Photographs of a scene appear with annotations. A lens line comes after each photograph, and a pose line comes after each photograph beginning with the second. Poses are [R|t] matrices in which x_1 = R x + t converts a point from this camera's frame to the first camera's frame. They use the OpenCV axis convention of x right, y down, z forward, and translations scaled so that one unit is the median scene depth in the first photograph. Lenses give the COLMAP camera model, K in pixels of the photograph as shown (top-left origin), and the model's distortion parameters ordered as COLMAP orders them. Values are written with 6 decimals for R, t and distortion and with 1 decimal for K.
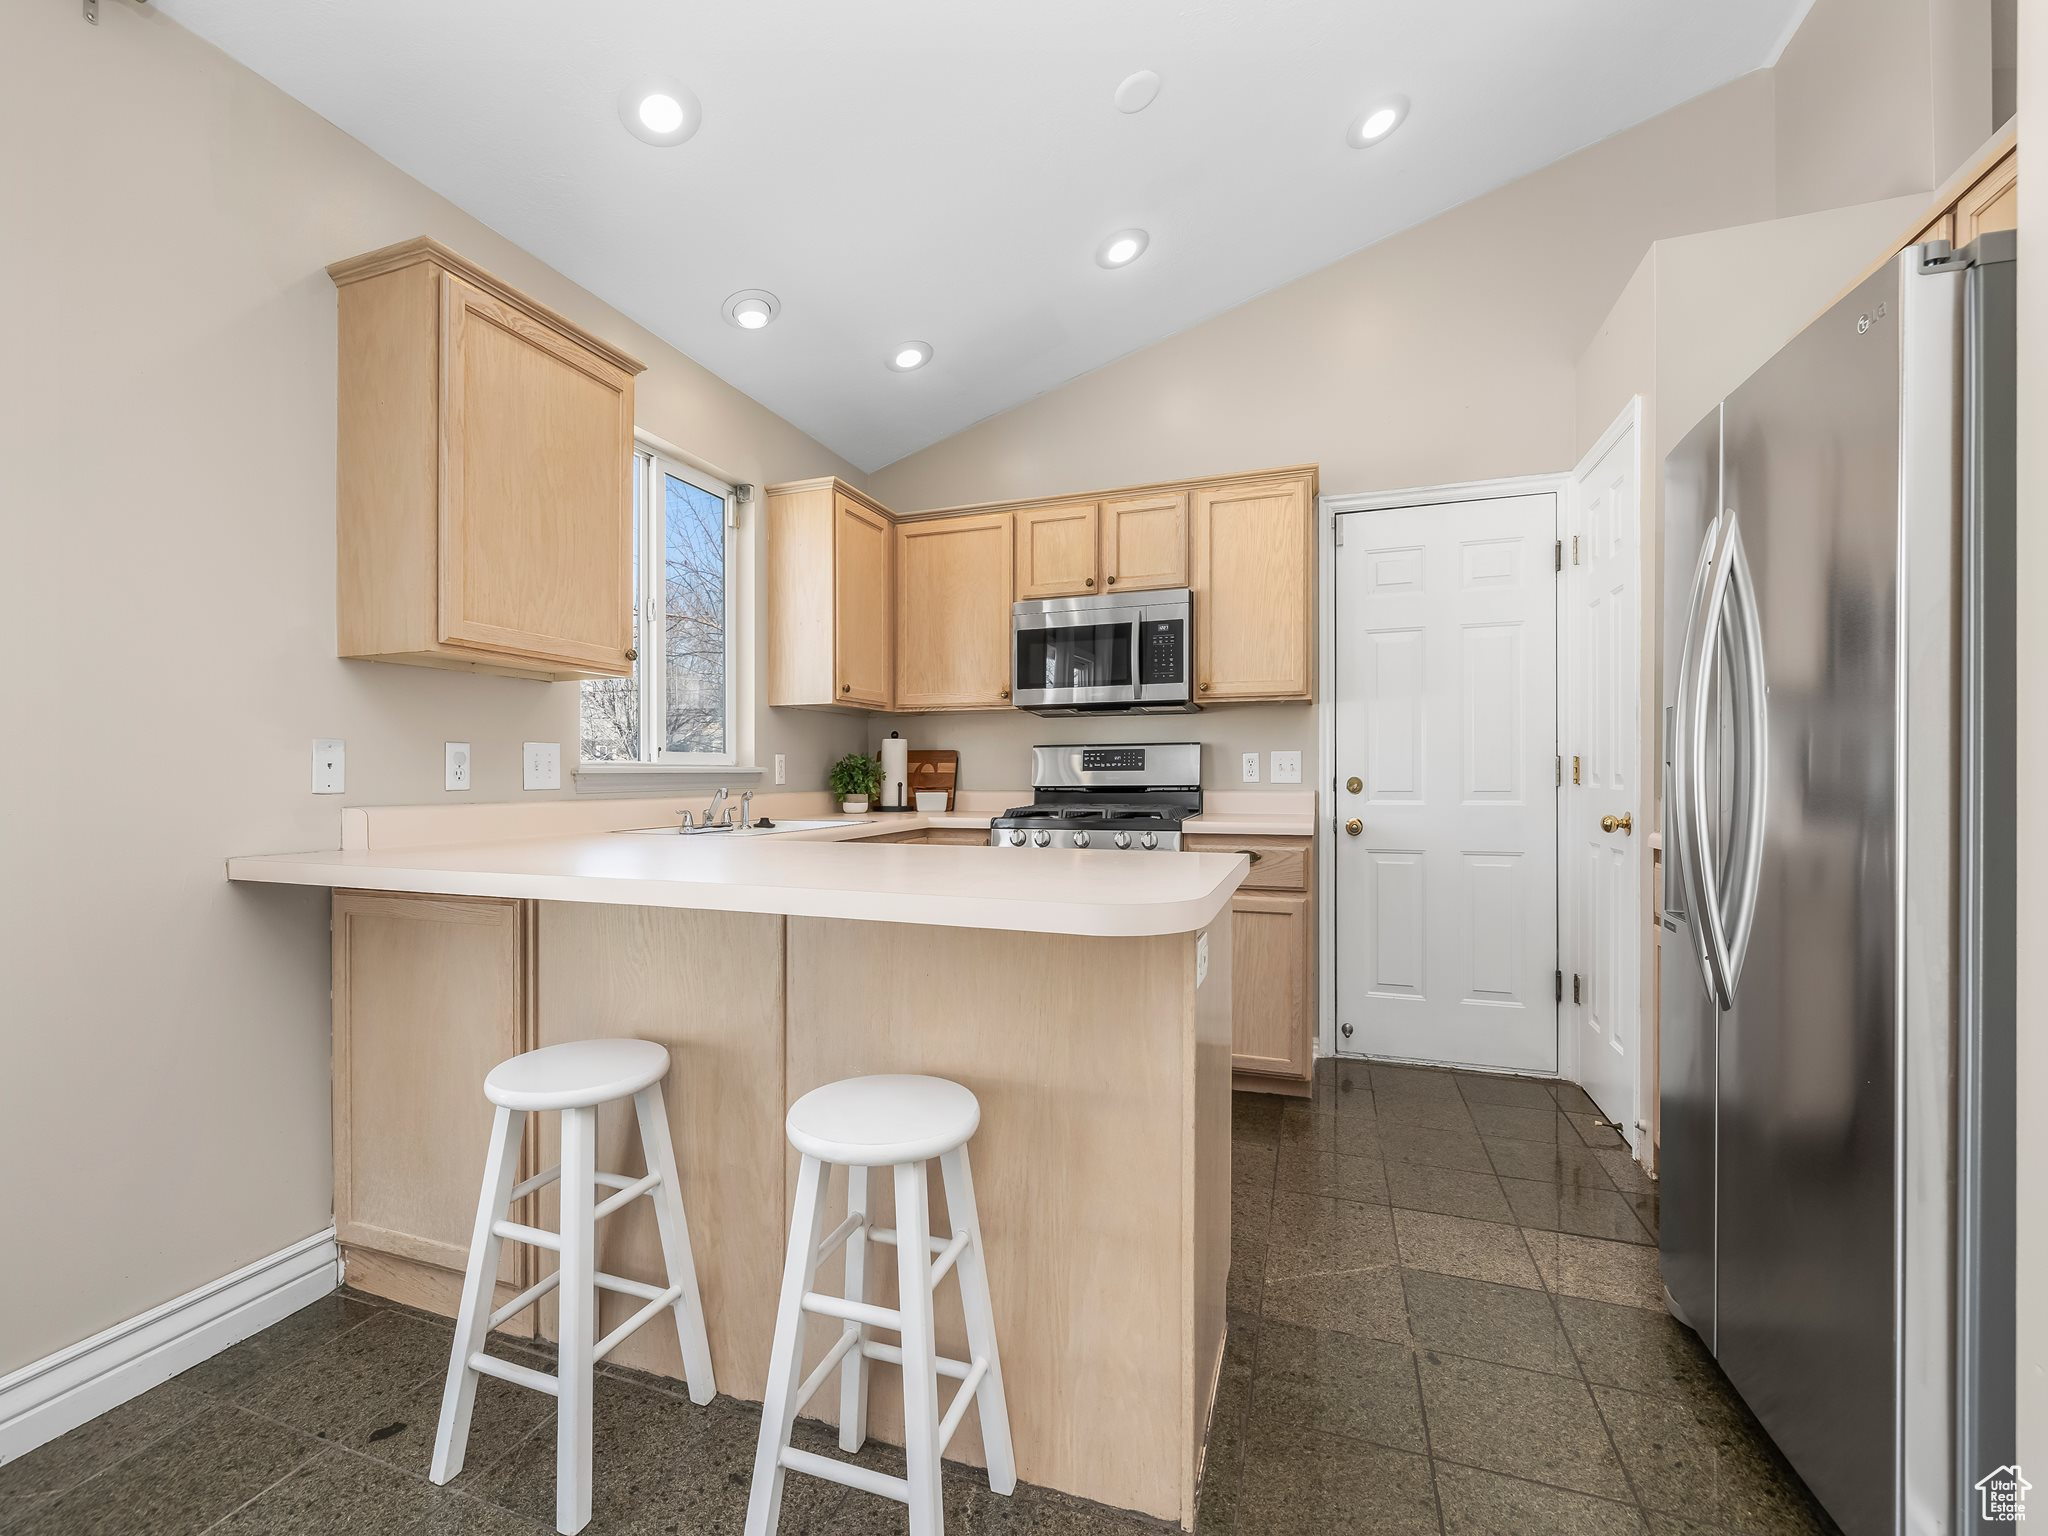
lens RADIAL K [[872.1, 0, 1010.2], [0, 872.1, 782.9], [0, 0, 1]] dist [-0.000156, -0.000464]
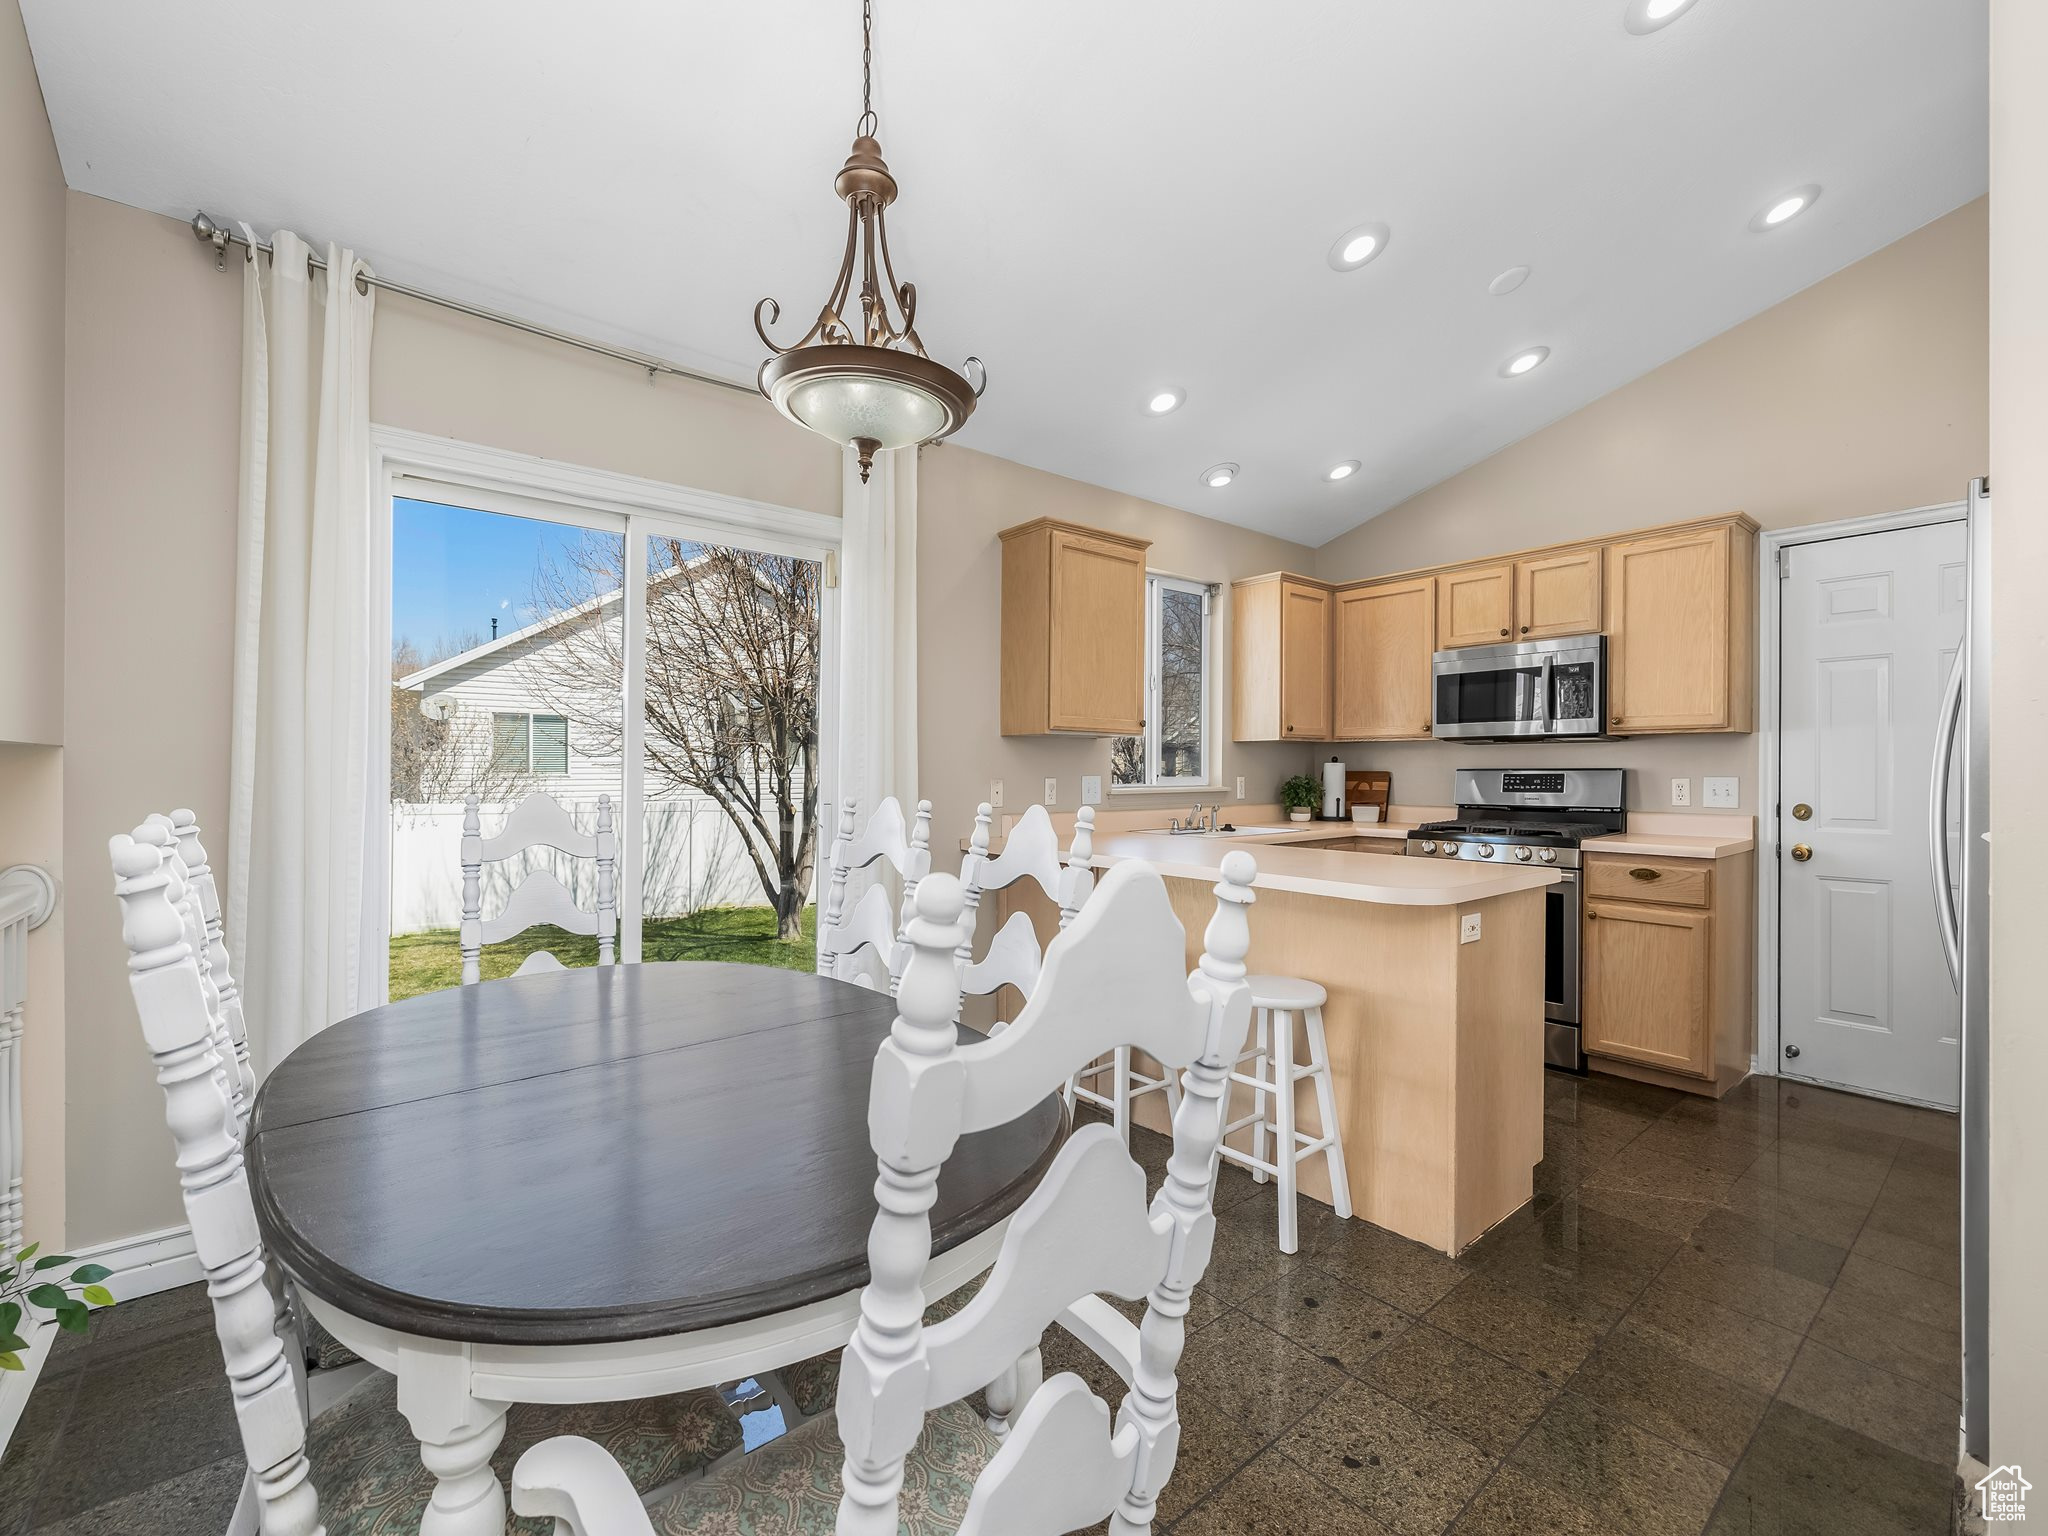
lens RADIAL K [[872.1, 0, 1002.5], [0, 872.1, 771.1], [0, 0, 1]] dist [-0.000156, -0.000464]
pose [[0.853081, 0.003936, -0.521763, 0.132264], [-0.008059, 0.999952, -0.005633, -0.032505], [0.521716, 0.009011, 0.853072, -0.362887]]
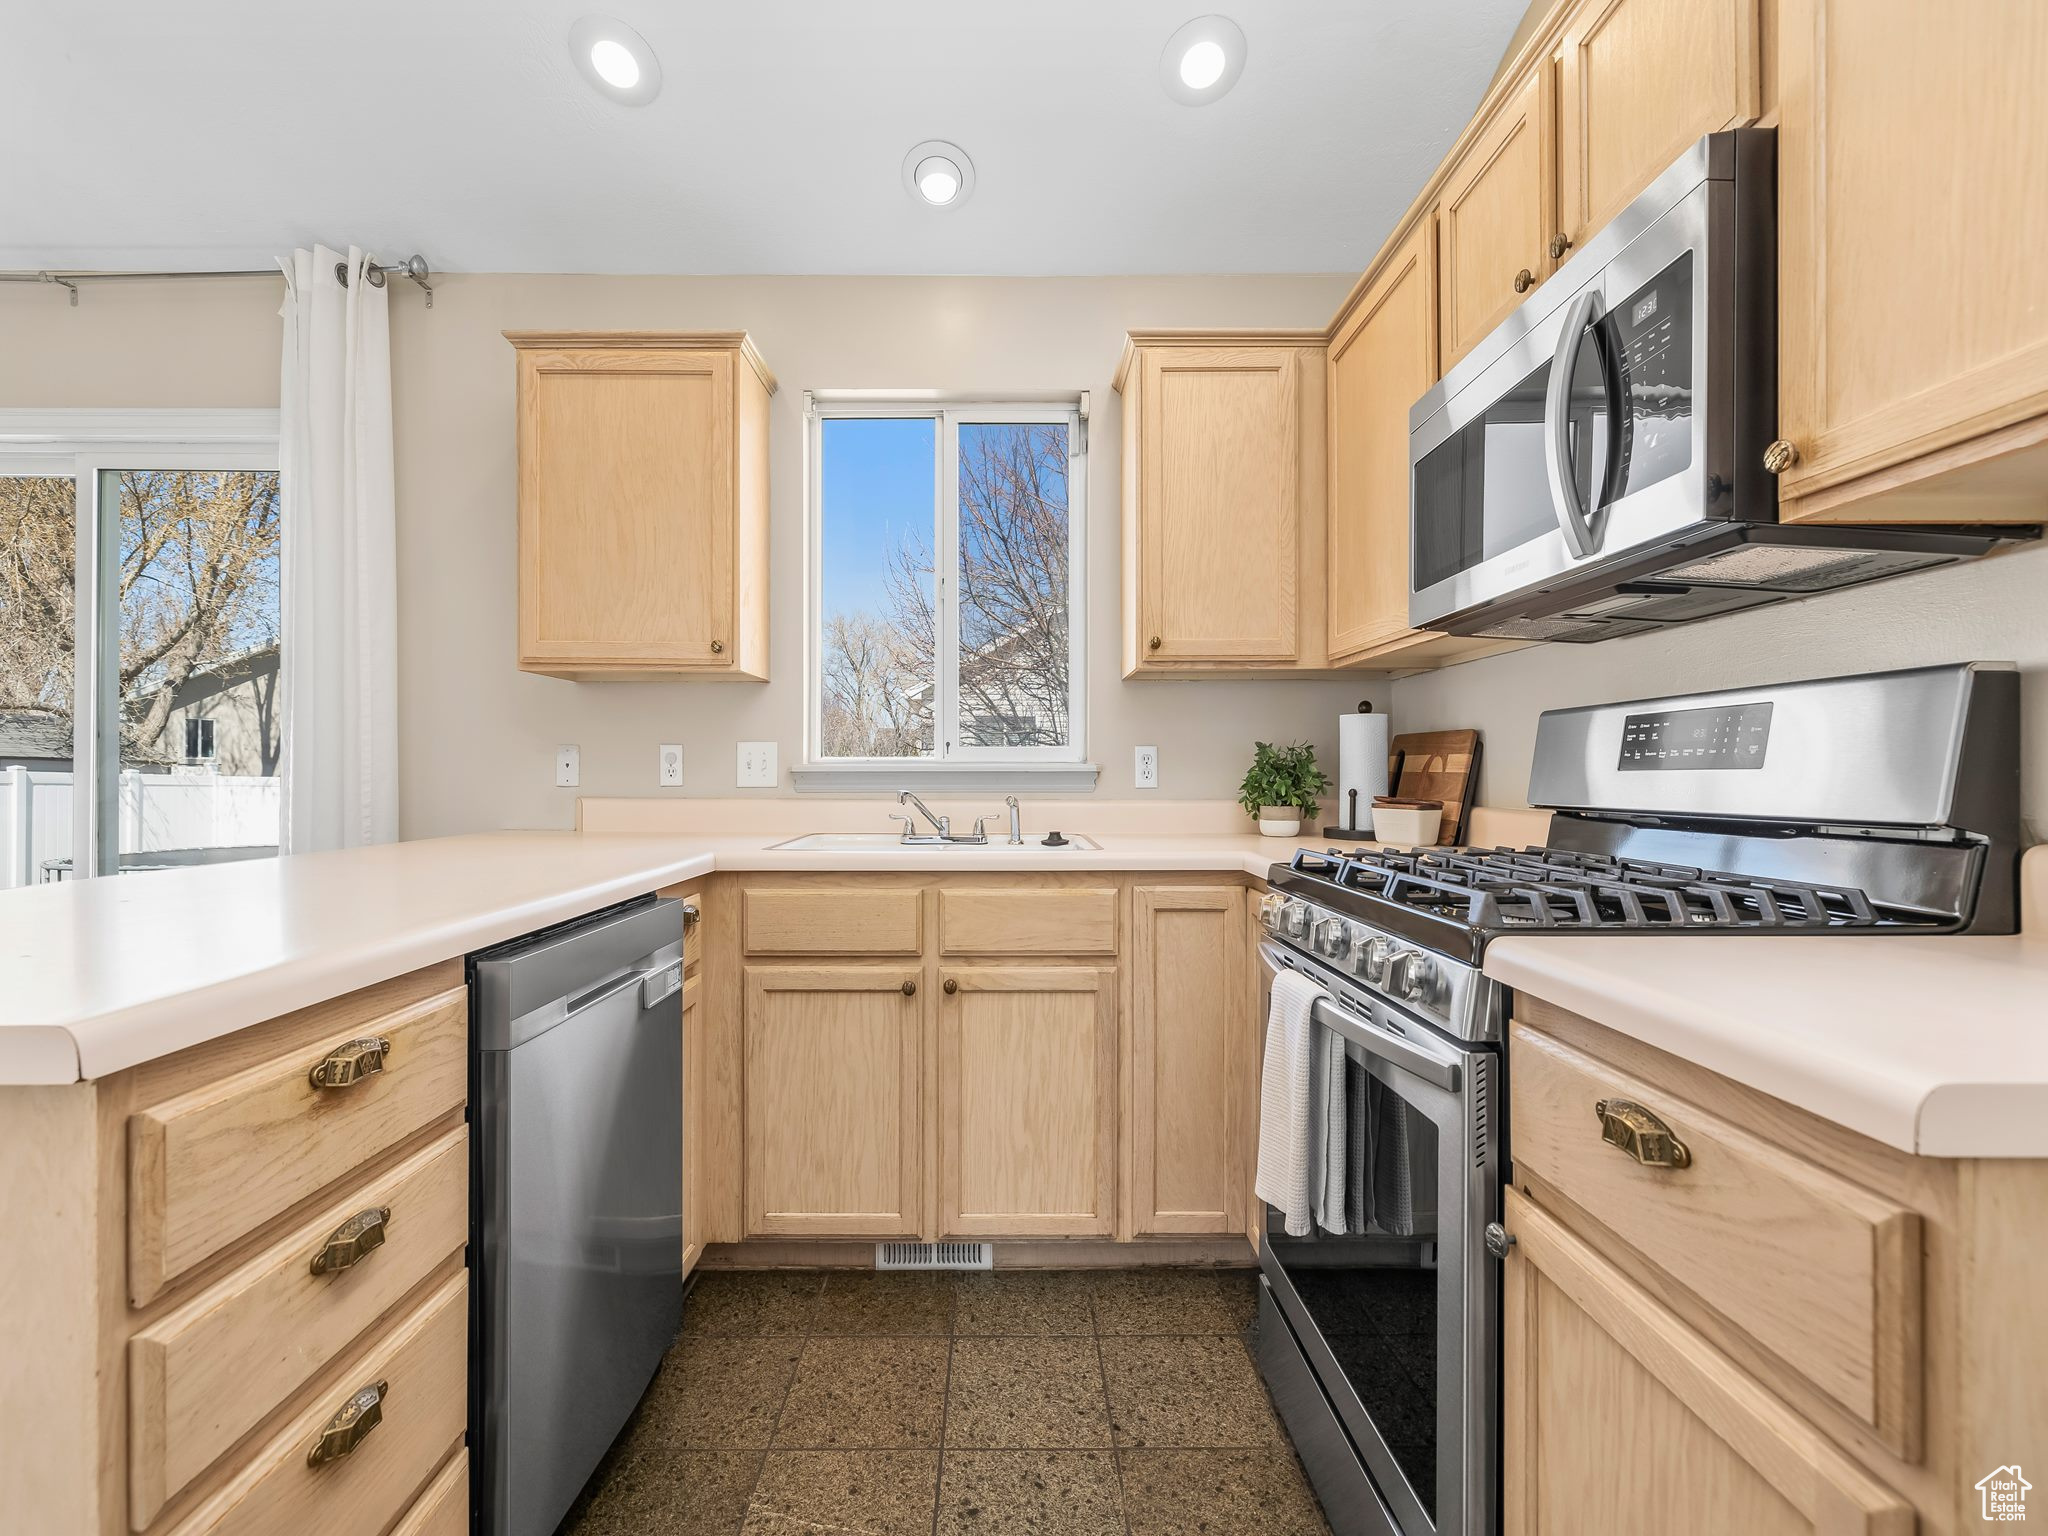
lens RADIAL K [[872.1, 0, 990.4], [0, 872.1, 770.6], [0, 0, 1]] dist [-0.000156, -0.000464]
pose [[0.337678, 0.001924, -0.941260, 0.386008], [-0.013633, 0.999903, -0.002847, -0.009528], [0.941163, 0.013793, 0.337672, 0.671978]]
